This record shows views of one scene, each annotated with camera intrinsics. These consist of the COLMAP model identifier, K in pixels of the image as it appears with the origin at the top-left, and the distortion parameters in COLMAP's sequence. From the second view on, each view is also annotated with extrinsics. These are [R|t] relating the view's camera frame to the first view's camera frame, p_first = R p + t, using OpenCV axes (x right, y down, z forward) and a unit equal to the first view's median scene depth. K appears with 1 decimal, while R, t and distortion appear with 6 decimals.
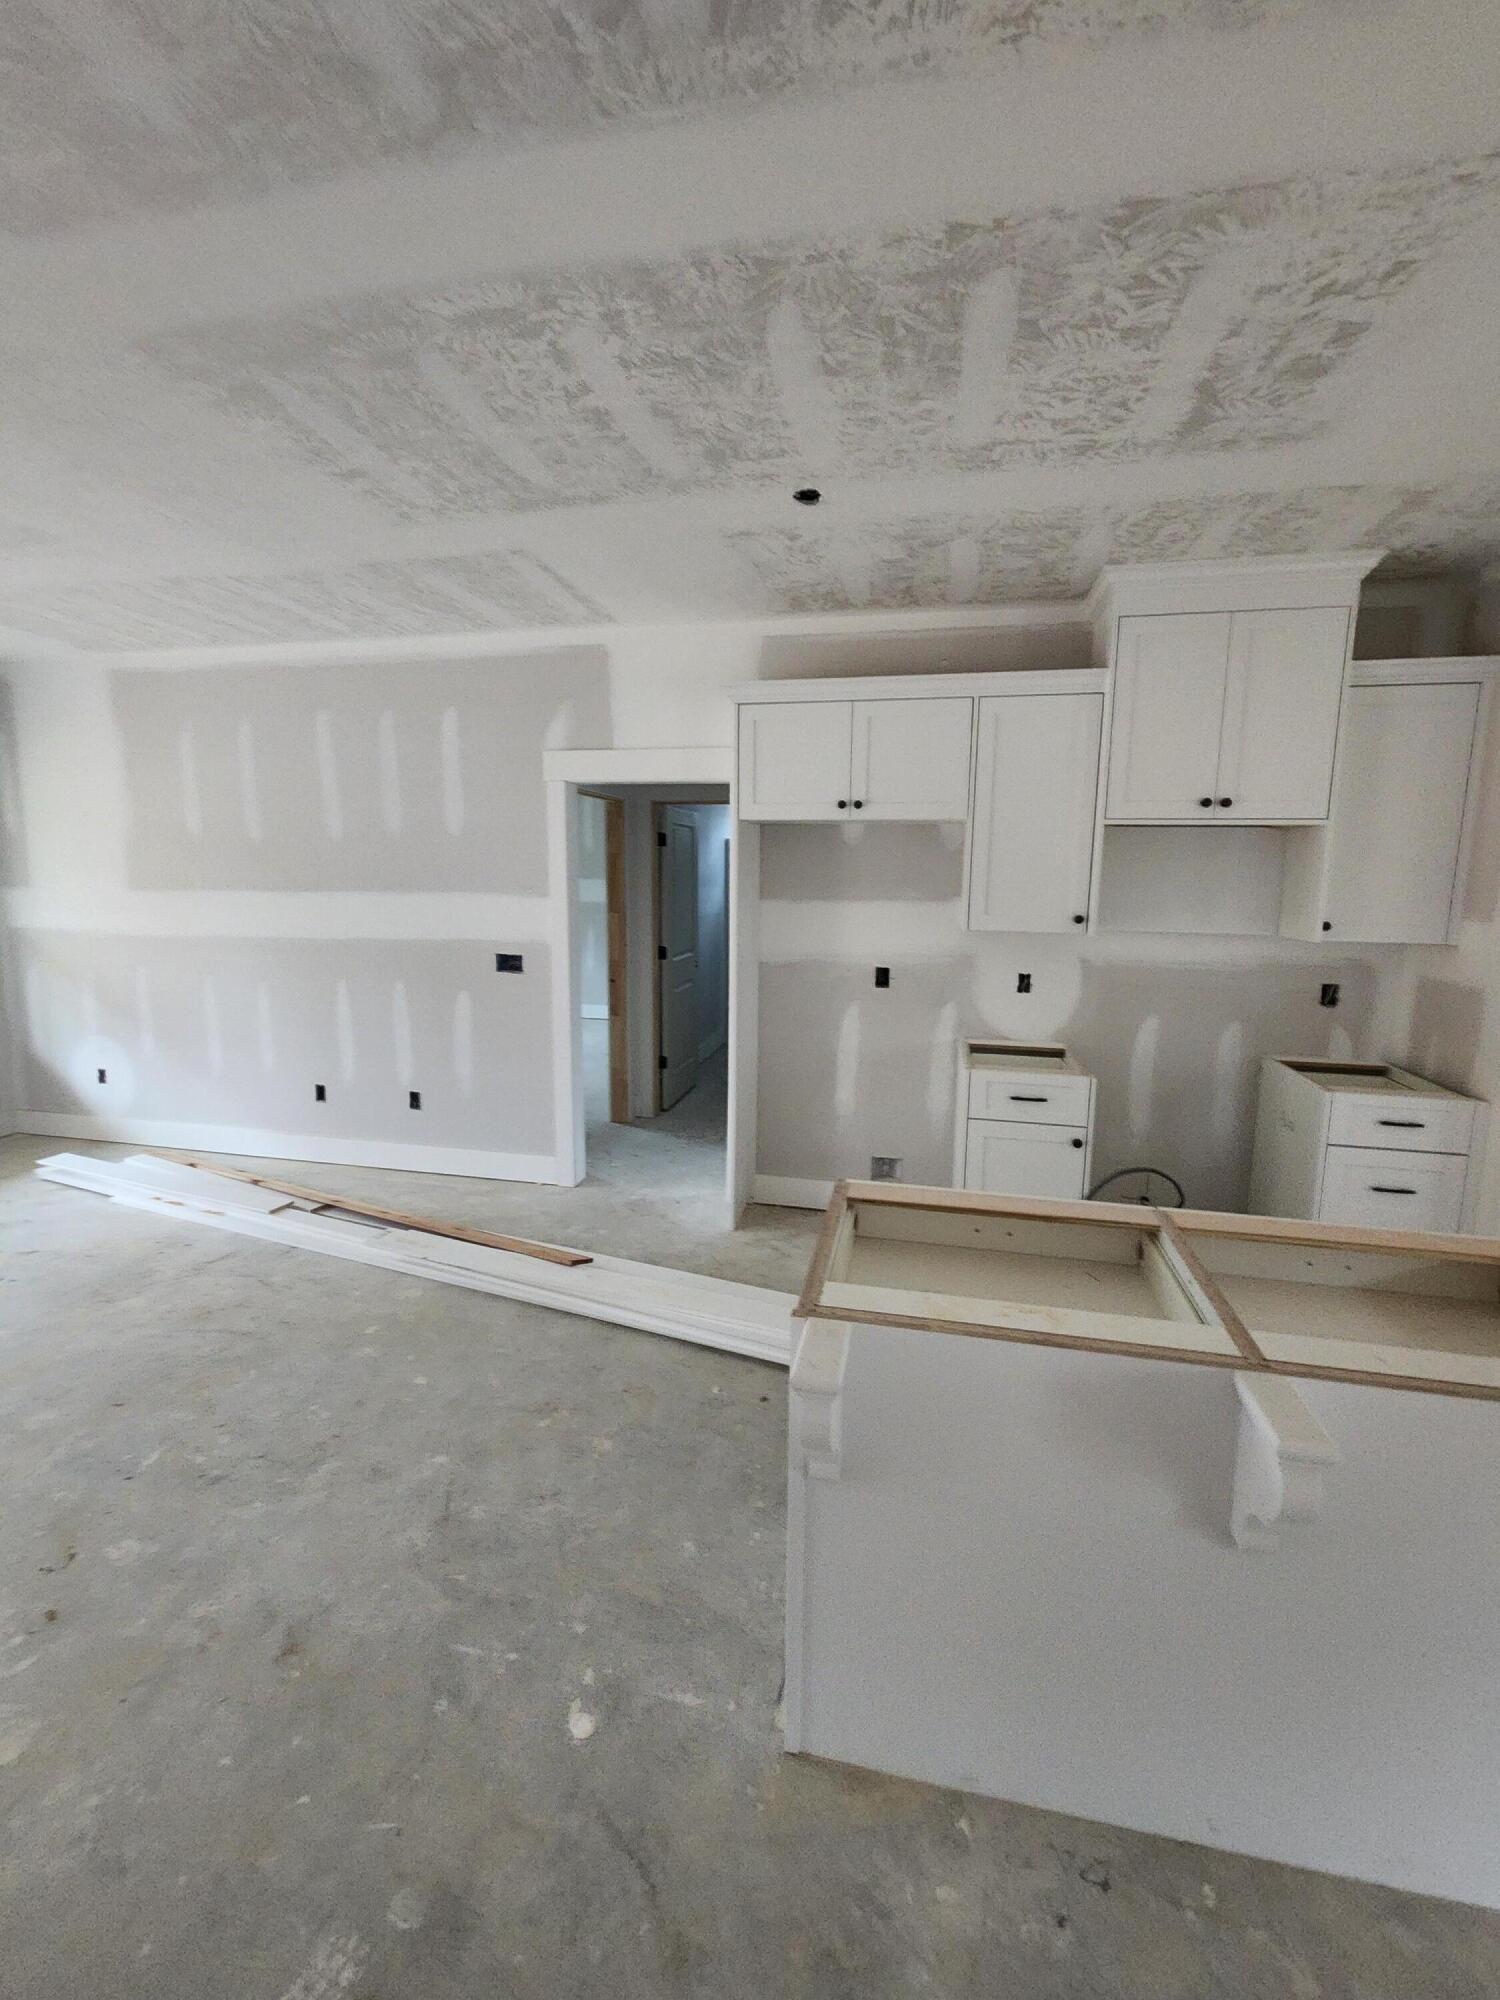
lens RADIAL K [[835.5, 0, 746.0], [0, 835.5, 992.2], [0, 0, 1]] dist [0.015043, 0.000425]
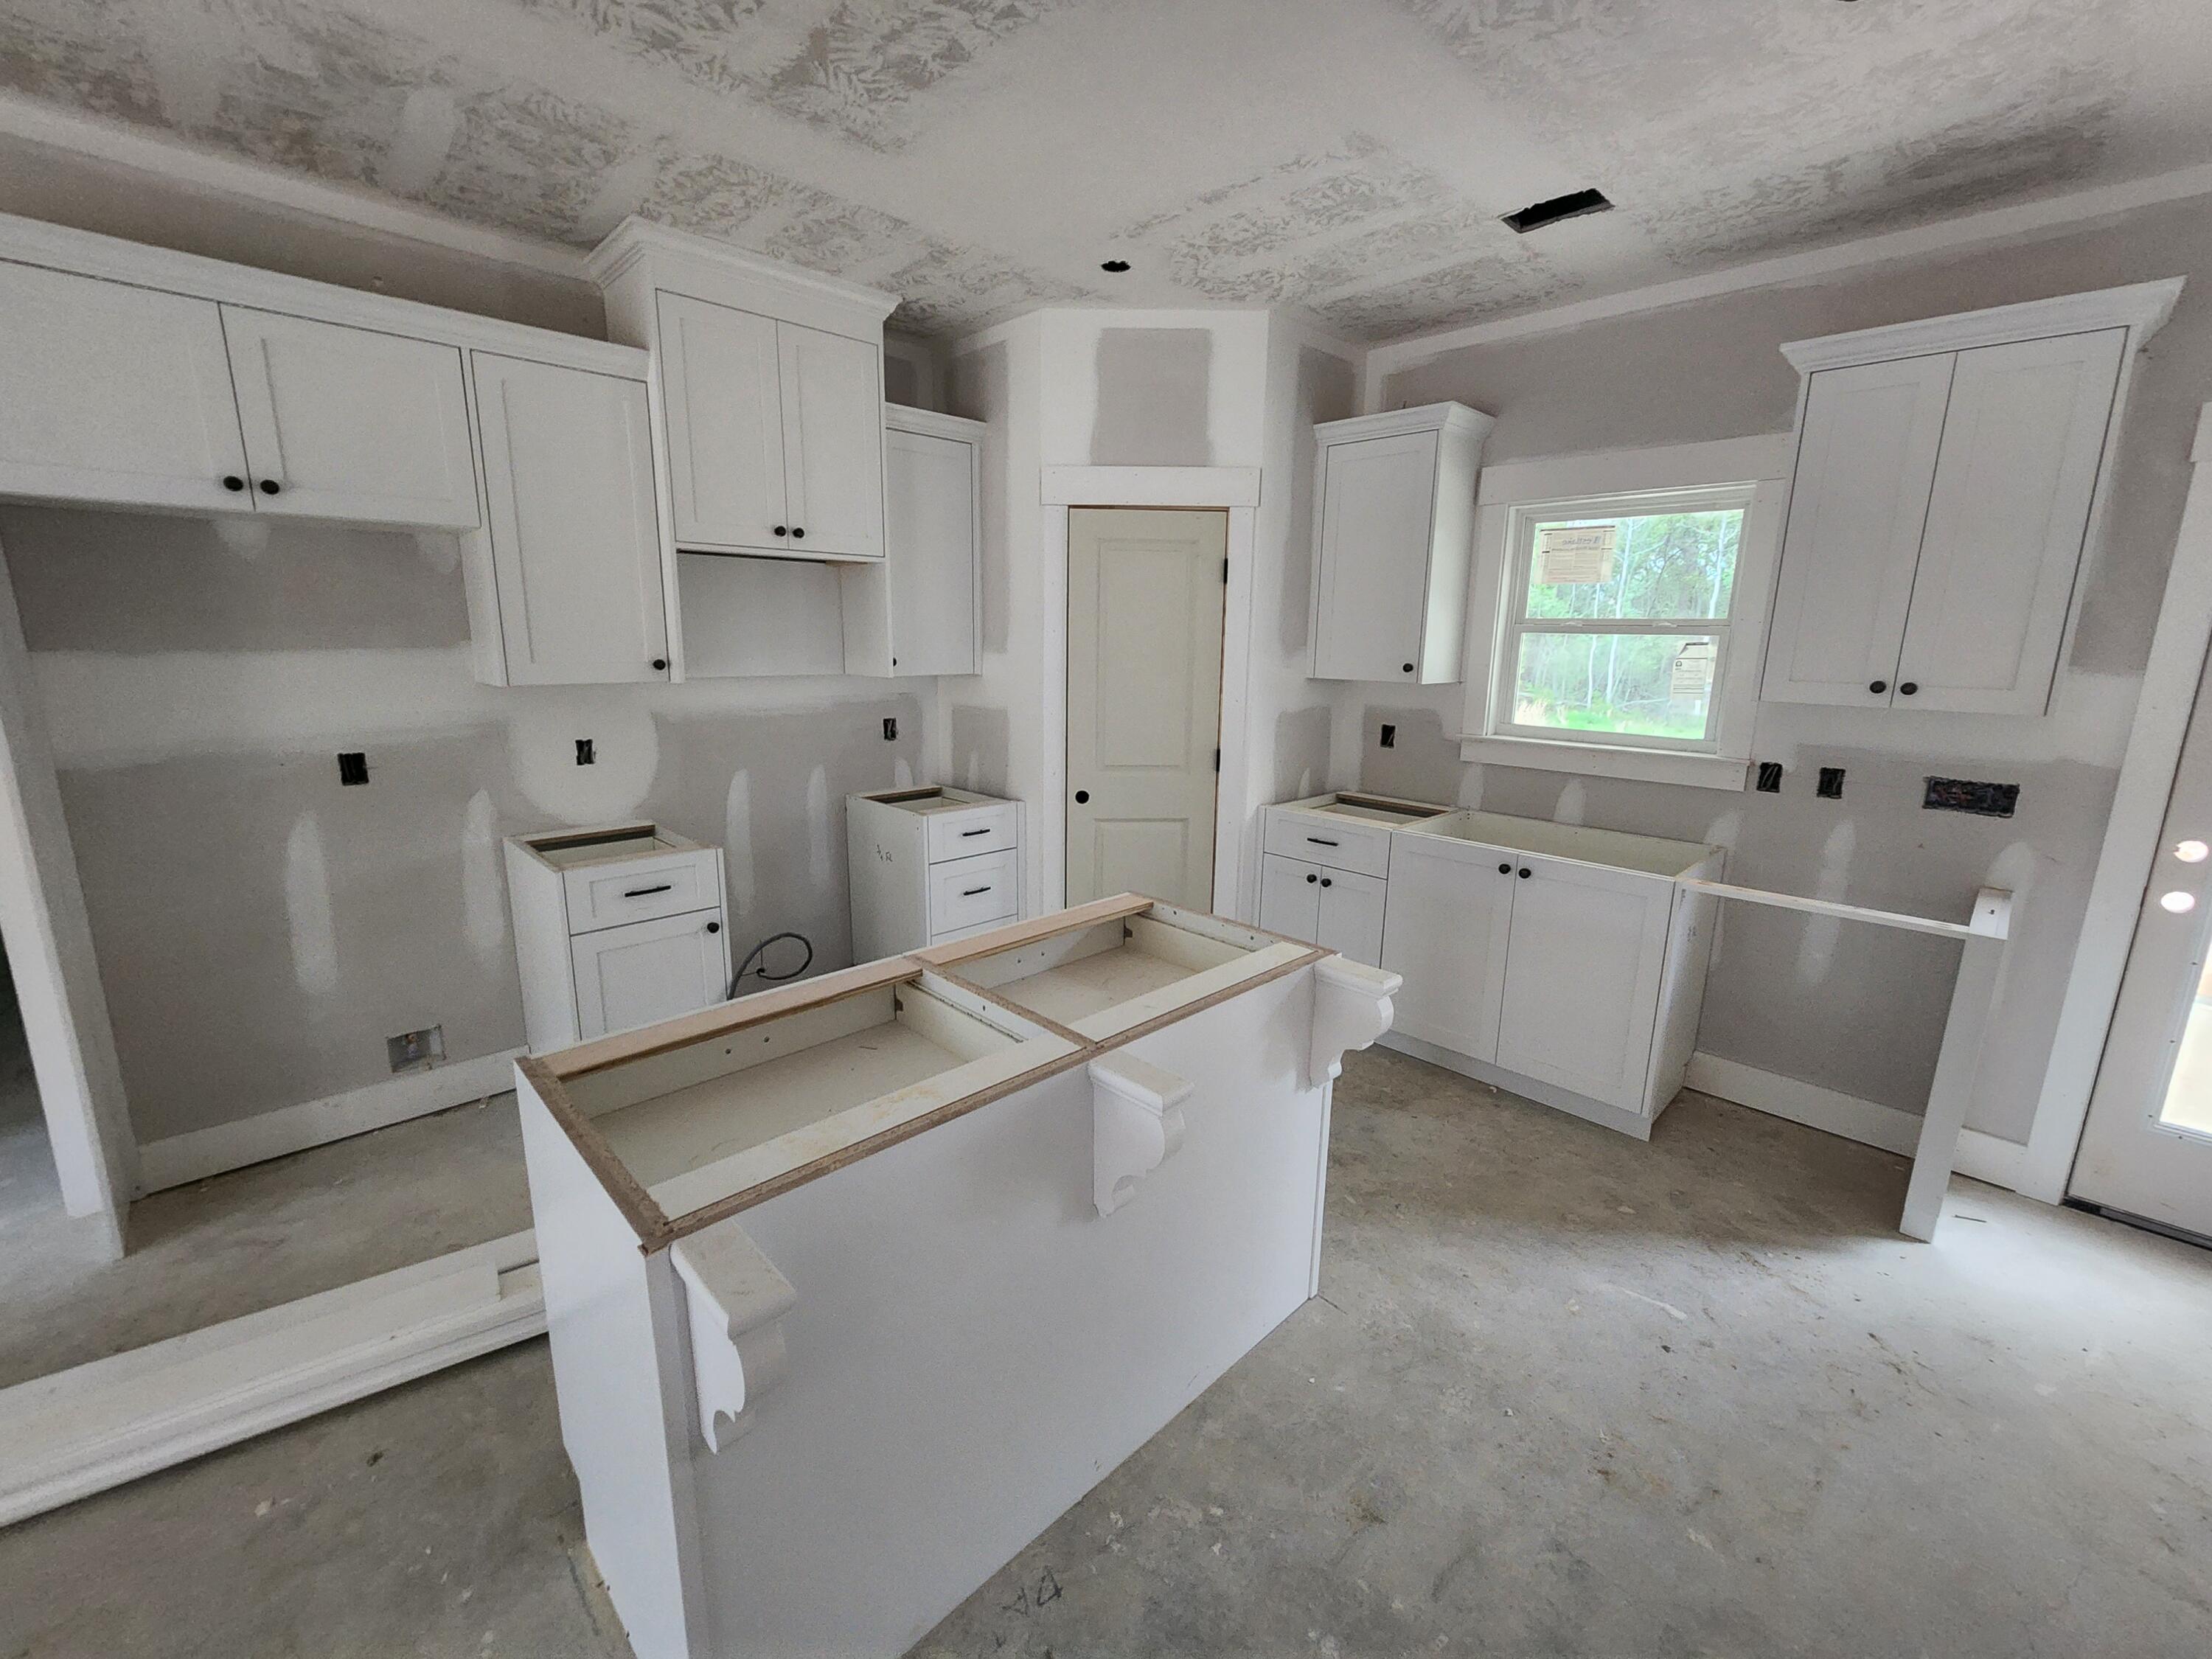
lens RADIAL K [[924.0, 0, 1101.6], [0, 924.0, 821.3], [0, 0, 1]] dist [0.015043, 0.000425]
pose [[0.554637, -0.175811, 0.813307, -0.142044], [0.120988, 0.984076, 0.130218, -0.001663], [-0.823249, 0.026177, 0.567076, 0.139412]]
